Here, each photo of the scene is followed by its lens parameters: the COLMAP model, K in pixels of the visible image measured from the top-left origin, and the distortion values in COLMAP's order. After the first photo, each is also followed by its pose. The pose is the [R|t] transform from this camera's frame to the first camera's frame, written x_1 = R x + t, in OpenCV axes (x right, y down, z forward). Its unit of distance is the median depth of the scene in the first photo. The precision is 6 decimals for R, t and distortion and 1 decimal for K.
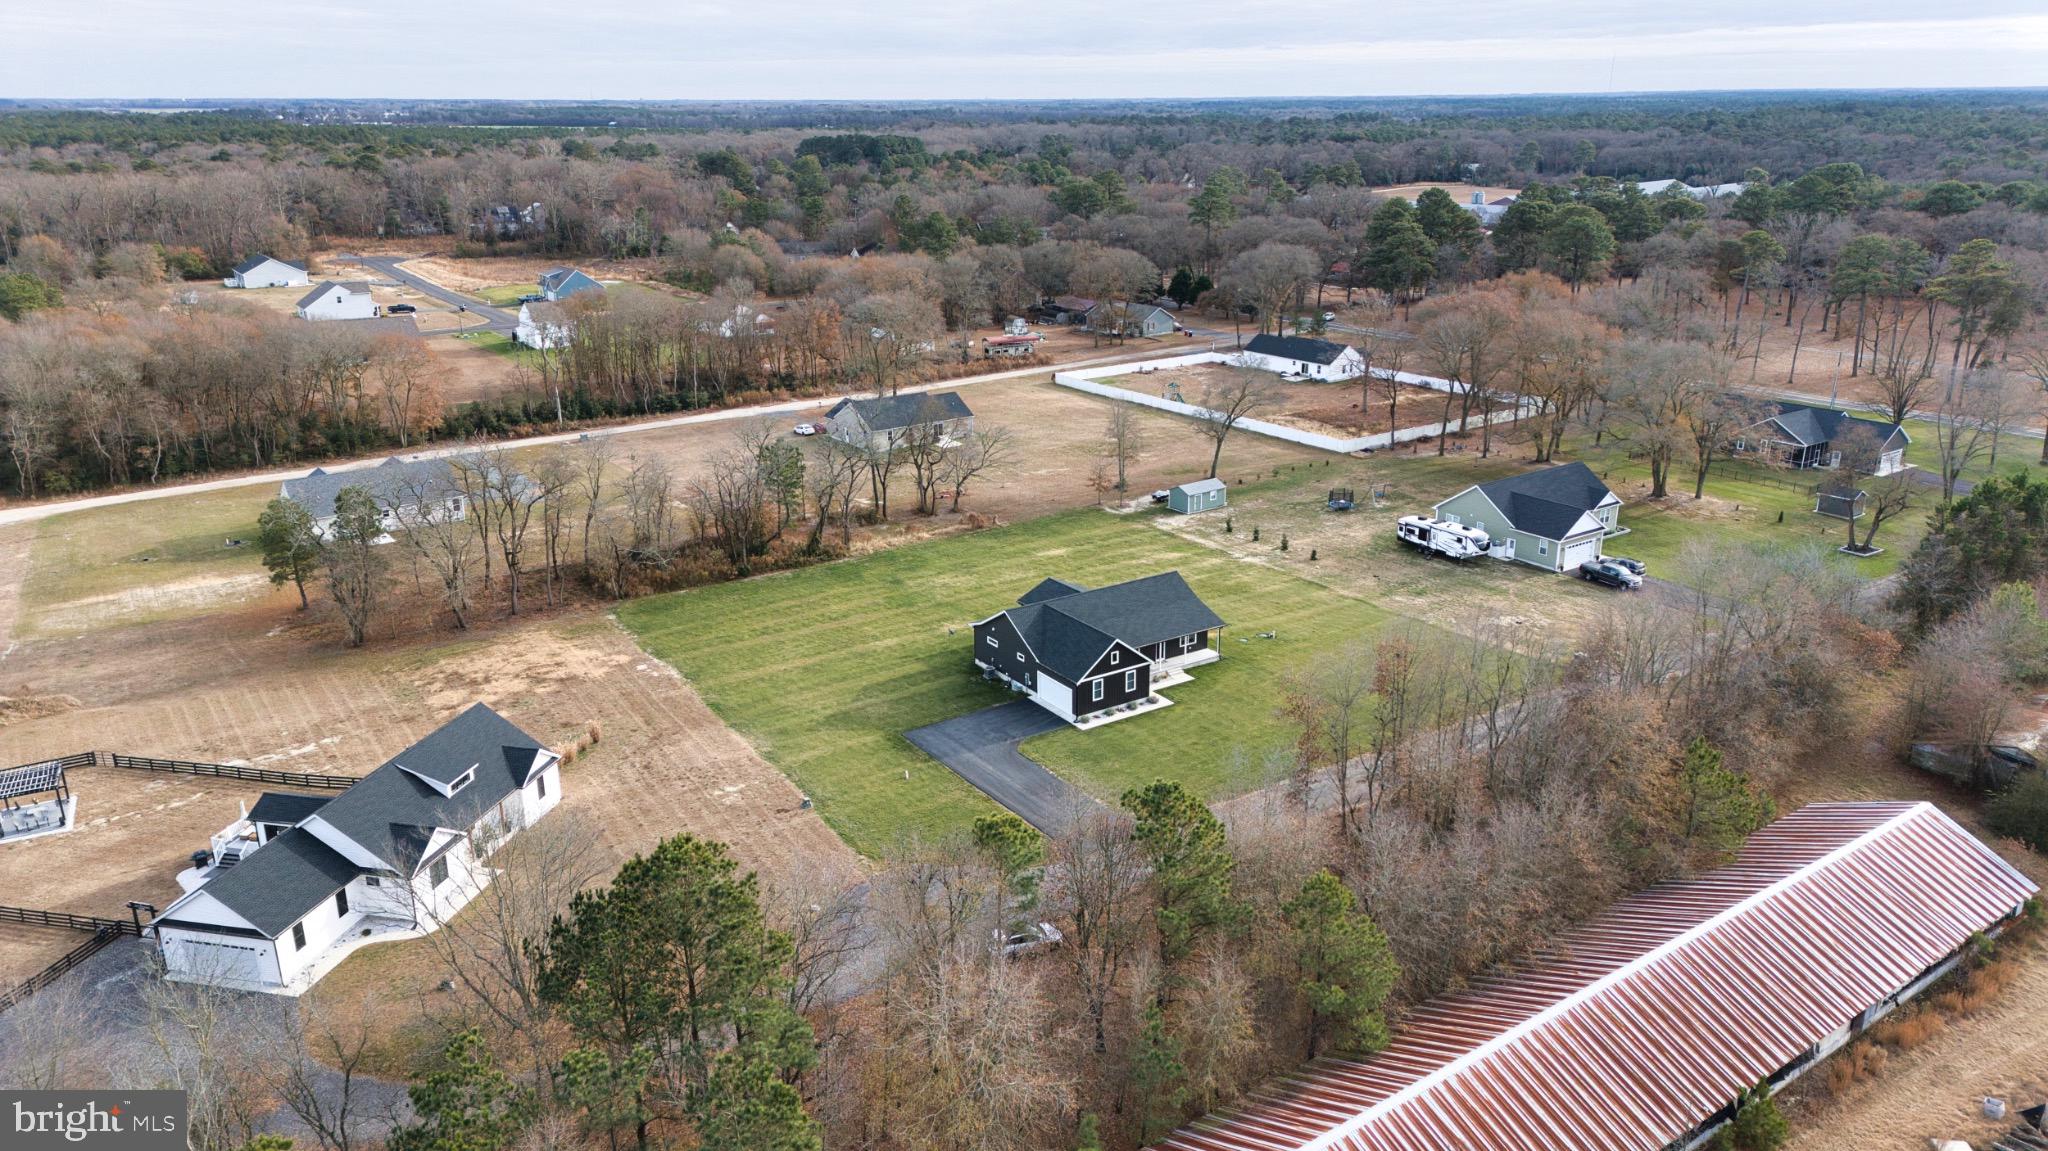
lens RADIAL K [[1436.6, 0, 1037.0], [0, 1436.6, 573.8], [0, 0, 1]] dist [0.086975, -0.083708]
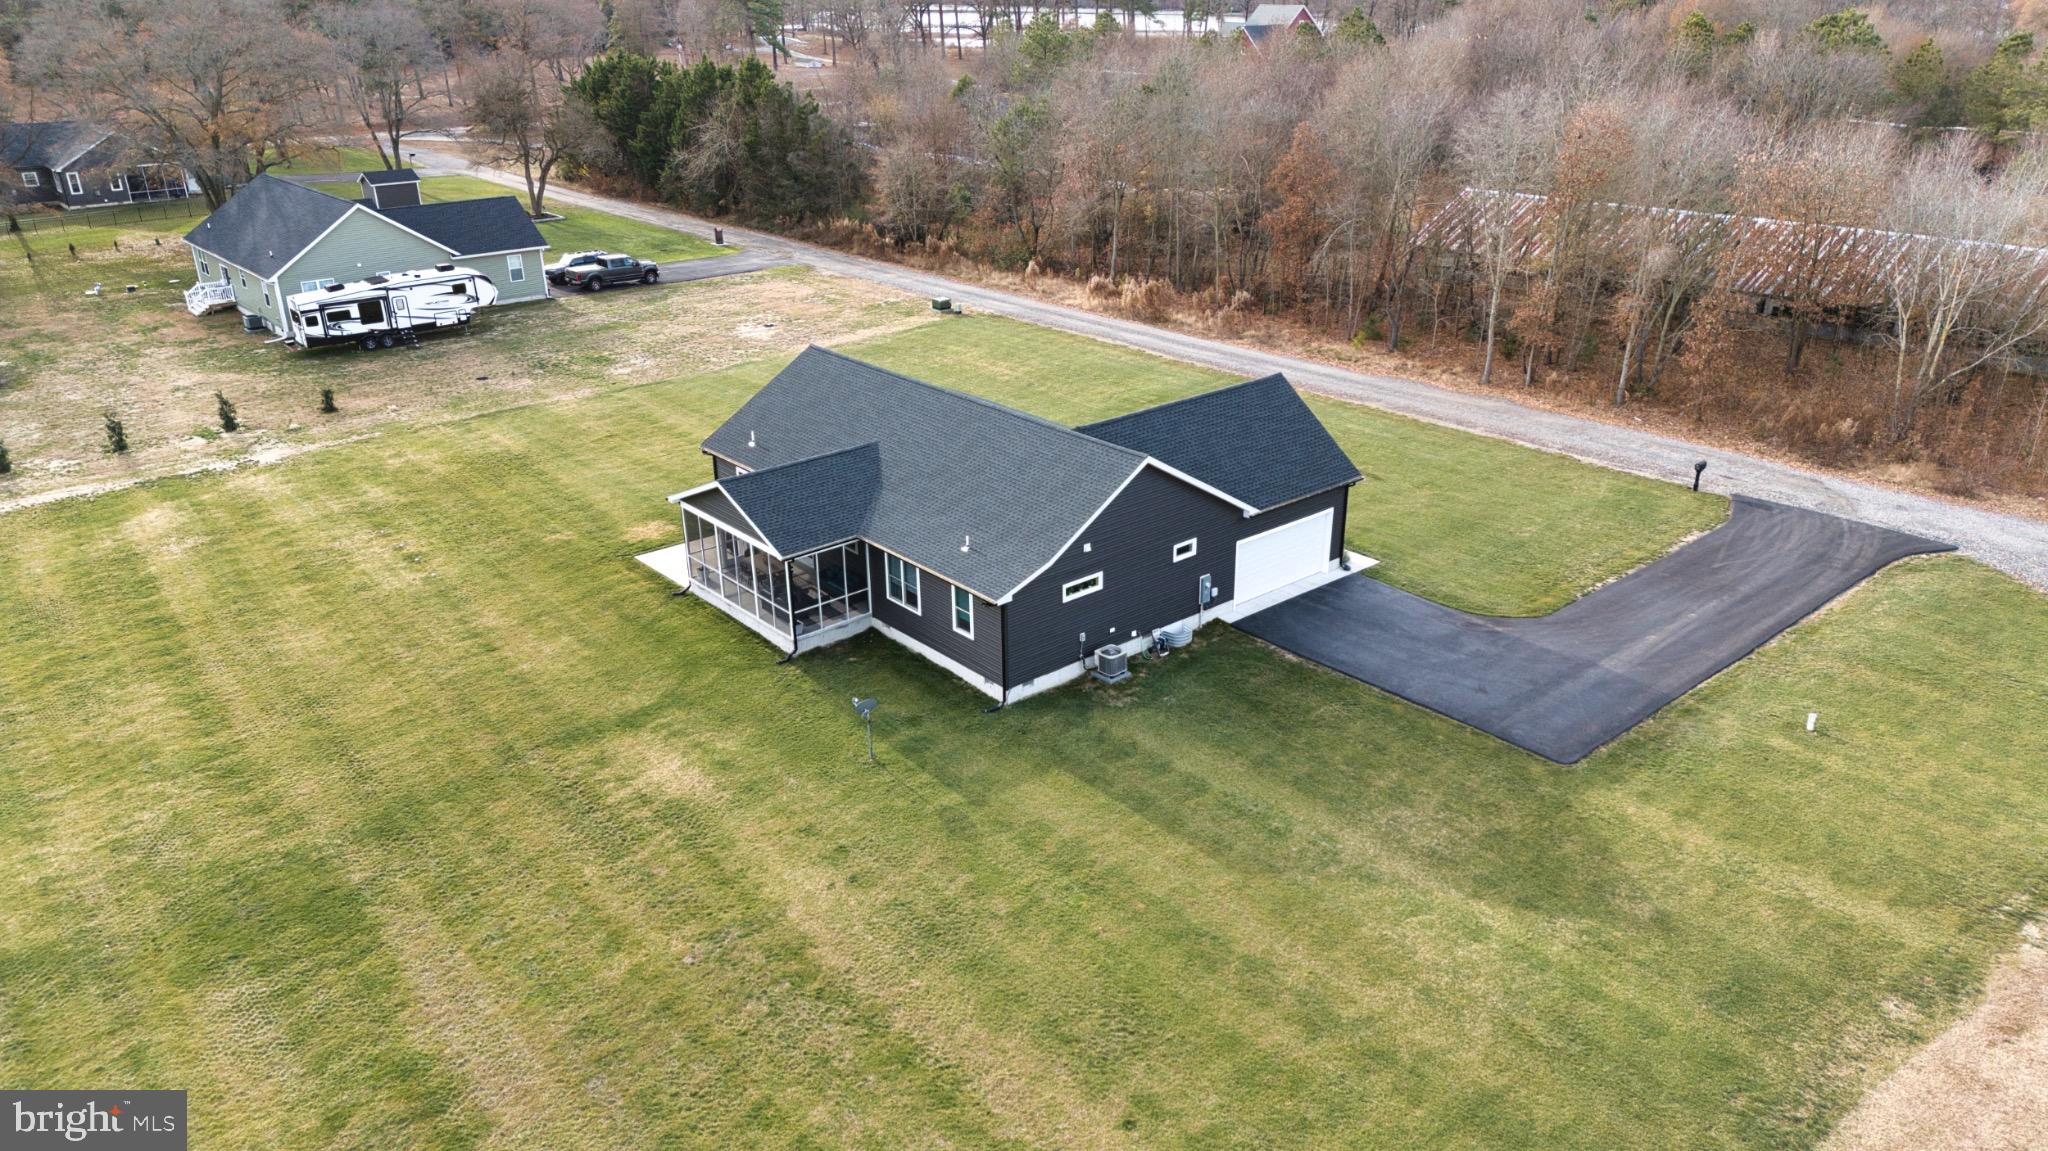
lens RADIAL K [[1409.9, 0, 1036.6], [0, 1409.9, 646.9], [0, 0, 1]] dist [0.073969, -0.070471]
pose [[-0.109155, -0.425235, 0.898477, -0.351611], [0.318172, 0.841377, 0.436865, -0.095867], [-0.941728, 0.333556, 0.043457, 1.026511]]
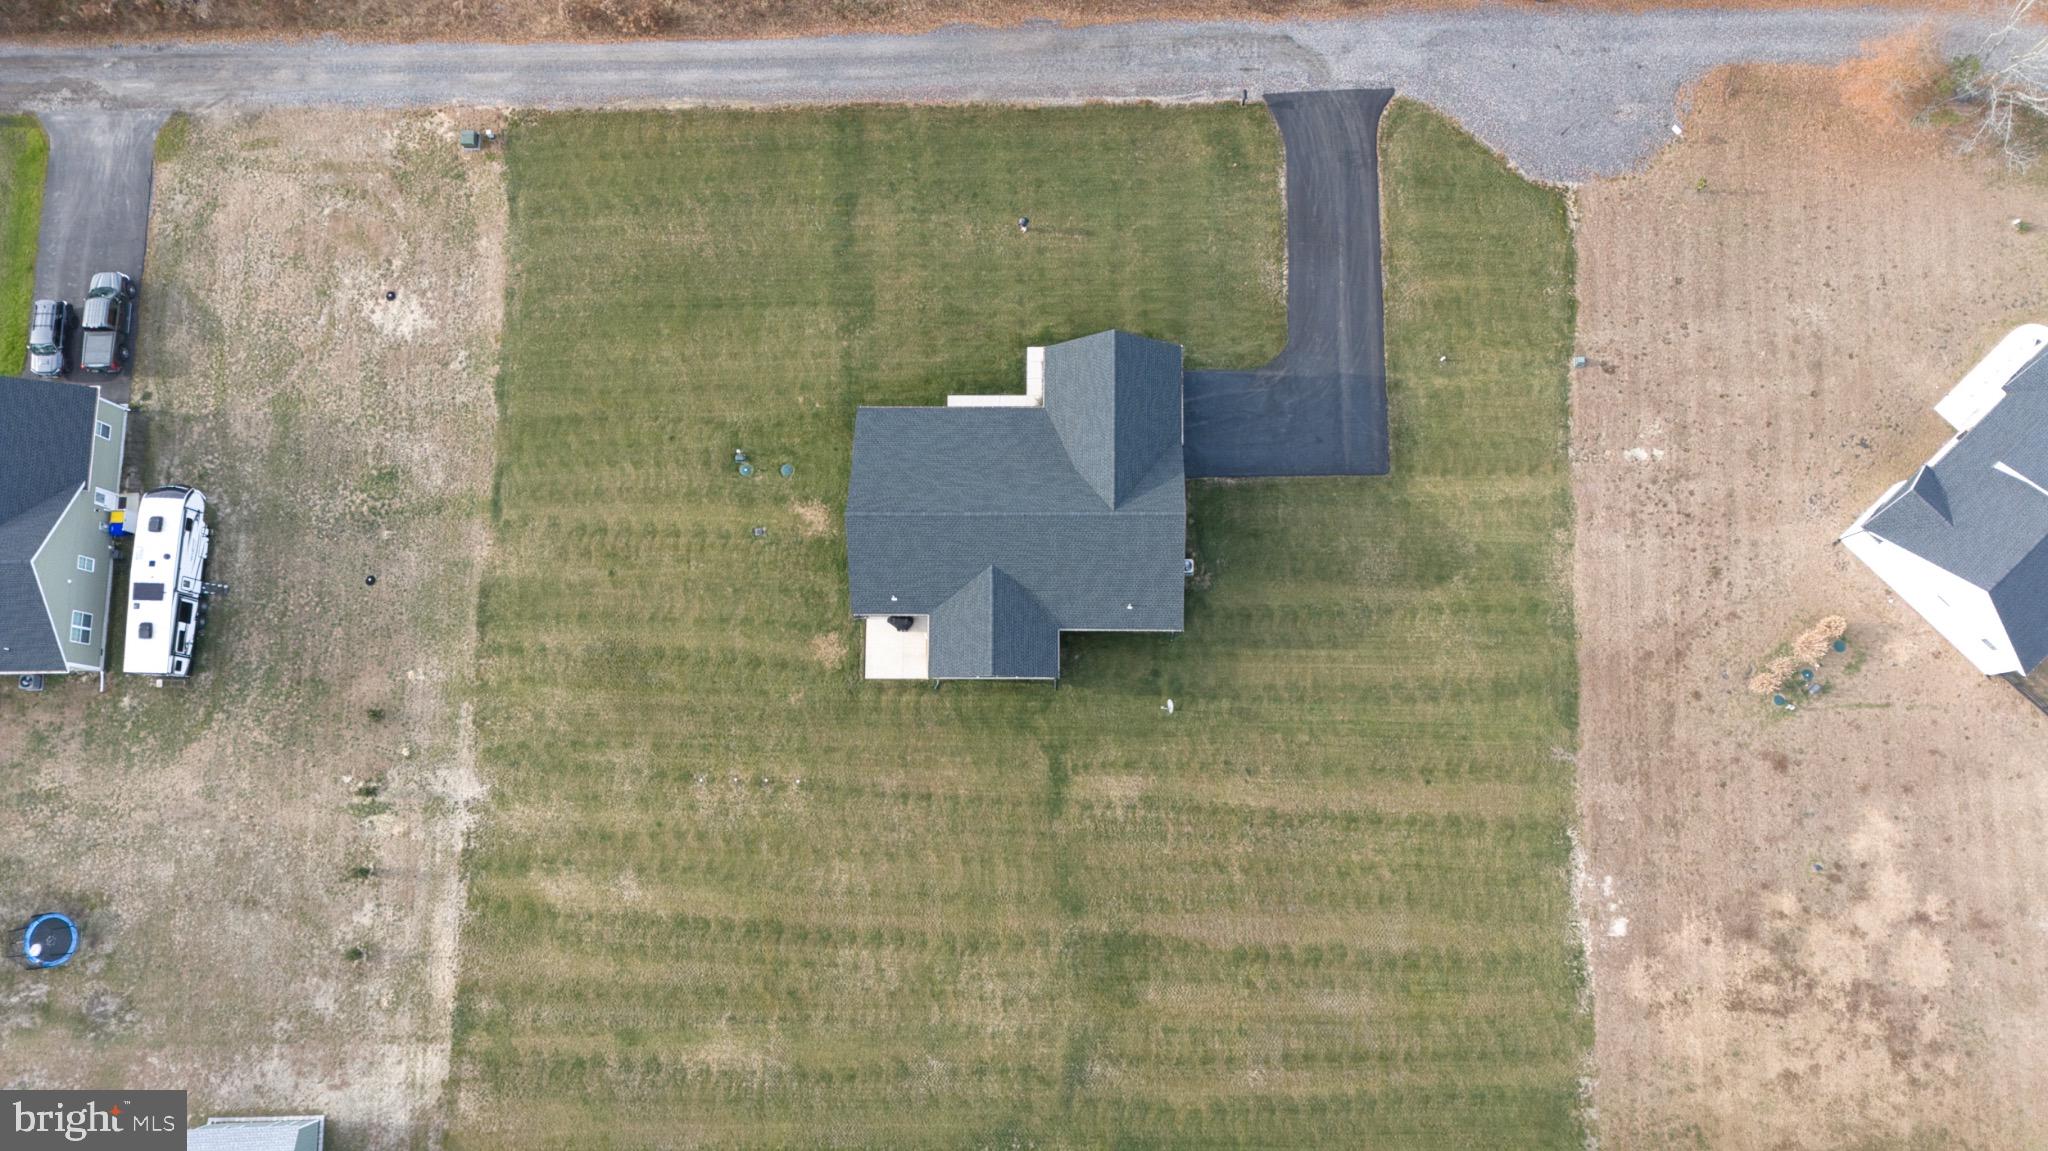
lens RADIAL K [[1436.6, 0, 1037.0], [0, 1436.6, 573.8], [0, 0, 1]] dist [0.086975, -0.083708]
pose [[-0.821529, -0.555302, 0.129344, -0.066417], [0.213813, -0.089744, 0.972744, -0.622908], [-0.528559, 0.826792, 0.192458, 0.932620]]
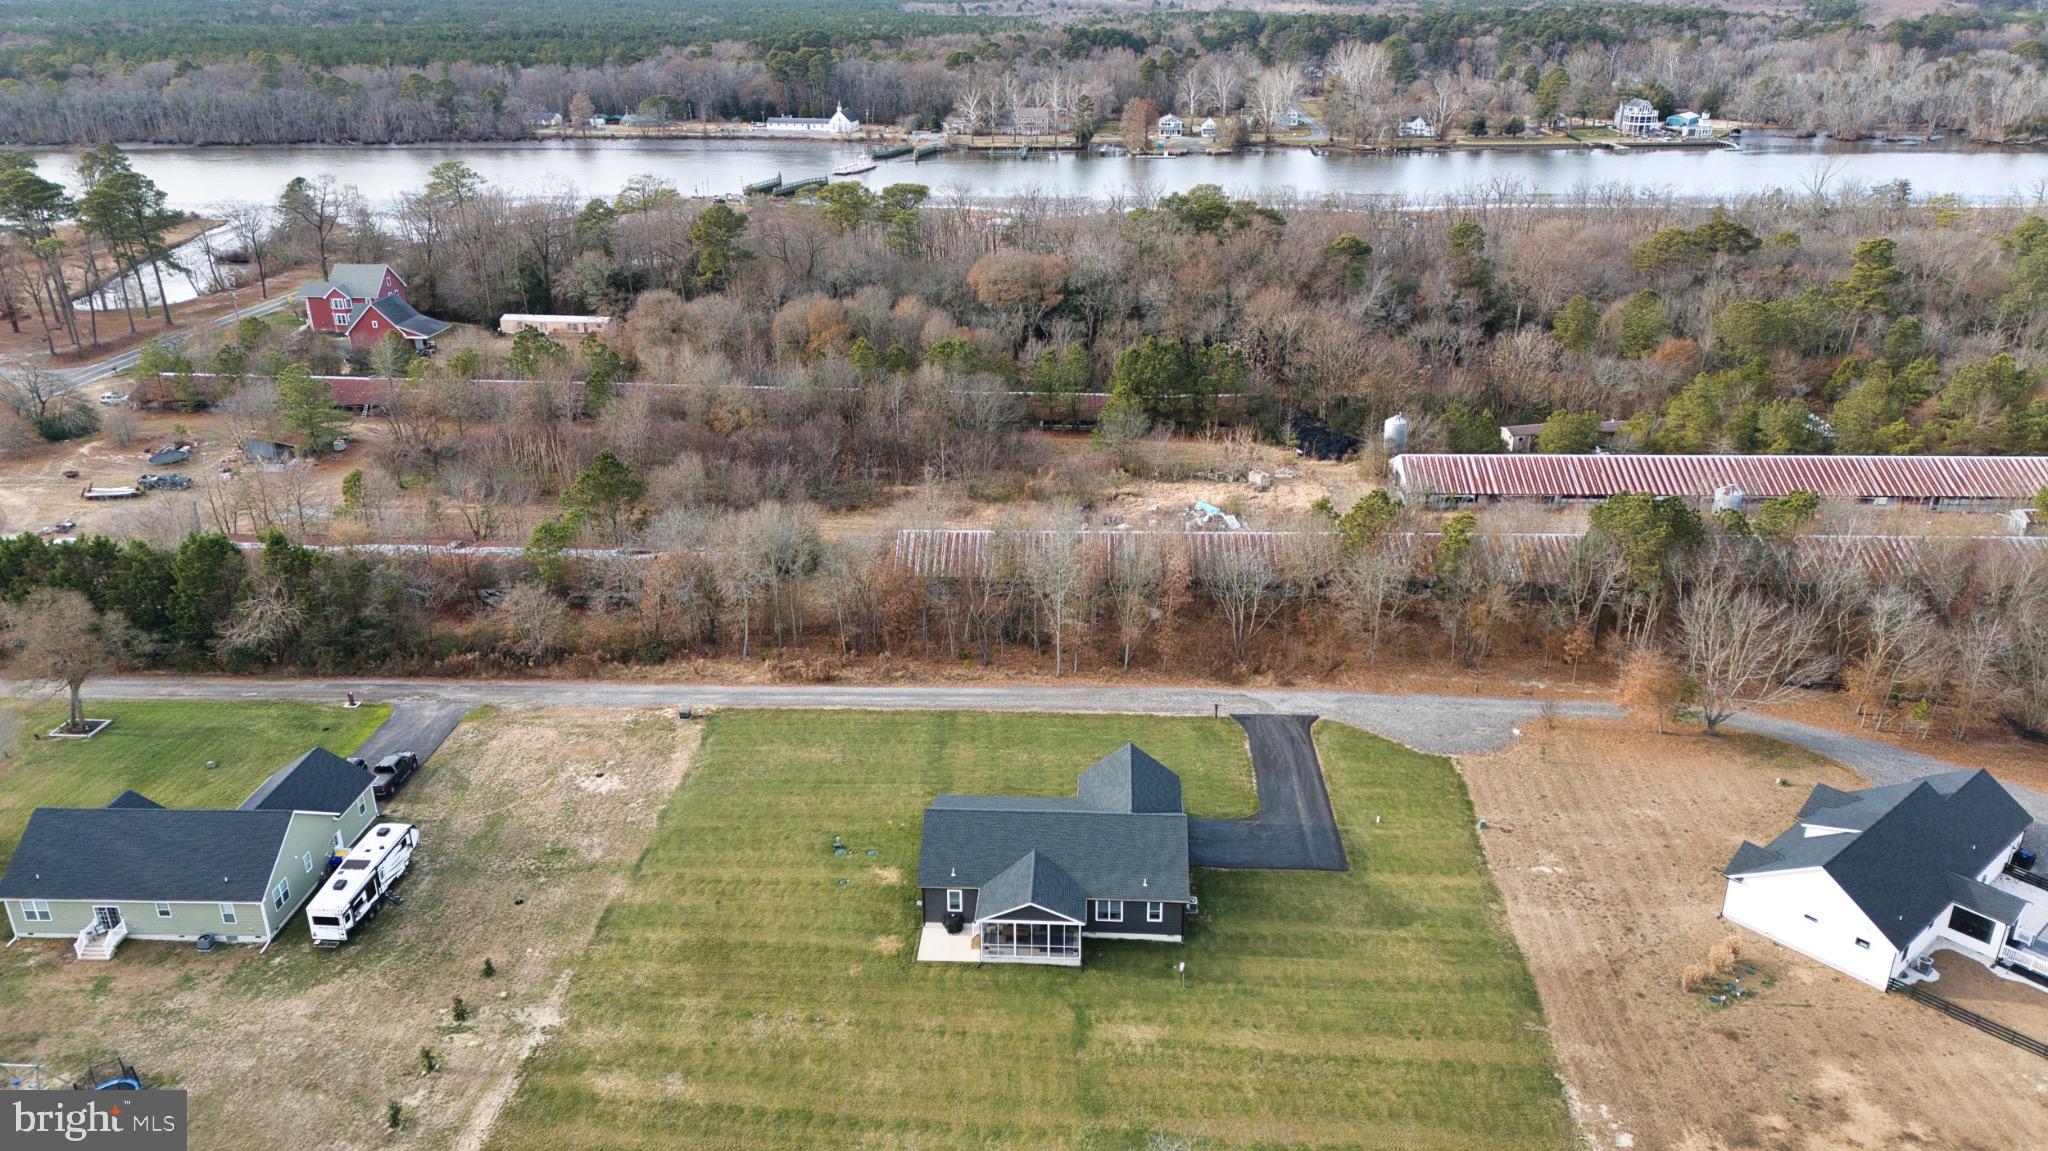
lens RADIAL K [[1436.6, 0, 1037.0], [0, 1436.6, 573.8], [0, 0, 1]] dist [0.086975, -0.083708]
pose [[-0.796198, -0.222684, 0.562566, -0.396751], [0.195164, 0.785579, 0.587176, -0.600363], [-0.572695, 0.577301, -0.582017, 1.460157]]
